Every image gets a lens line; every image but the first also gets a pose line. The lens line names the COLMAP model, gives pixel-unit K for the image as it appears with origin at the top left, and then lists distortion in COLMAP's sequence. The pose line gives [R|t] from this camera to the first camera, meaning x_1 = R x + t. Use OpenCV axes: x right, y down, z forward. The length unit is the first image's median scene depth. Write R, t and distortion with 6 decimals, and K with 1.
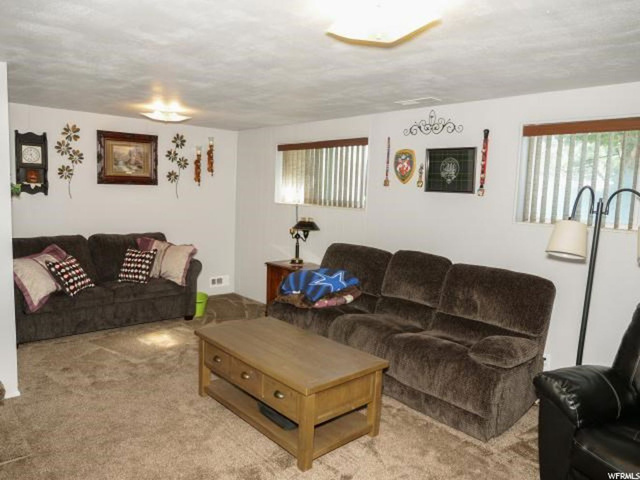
lens RADIAL K [[466.4, 0, 320.0], [0, 466.4, 240.0], [0, 0, 1]] dist [-0.001504, -0.001592]
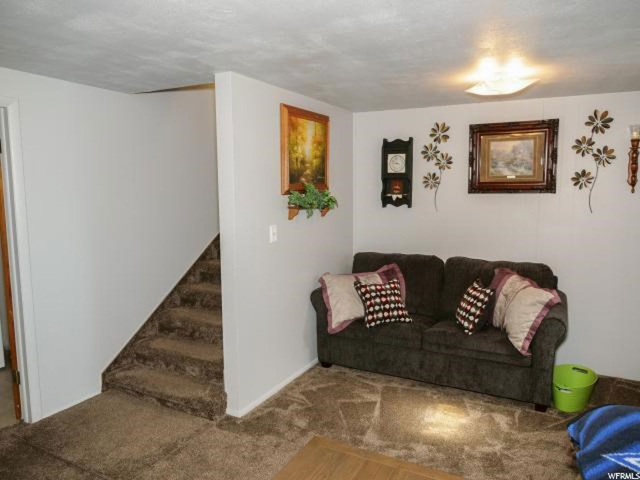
lens RADIAL K [[466.4, 0, 320.0], [0, 466.4, 240.0], [0, 0, 1]] dist [-0.001504, -0.001592]
pose [[0.352792, 0.072142, -0.932917, 0.183870], [-0.088862, 0.995100, 0.043346, -0.056653], [0.931473, 0.067608, 0.357474, 0.514324]]
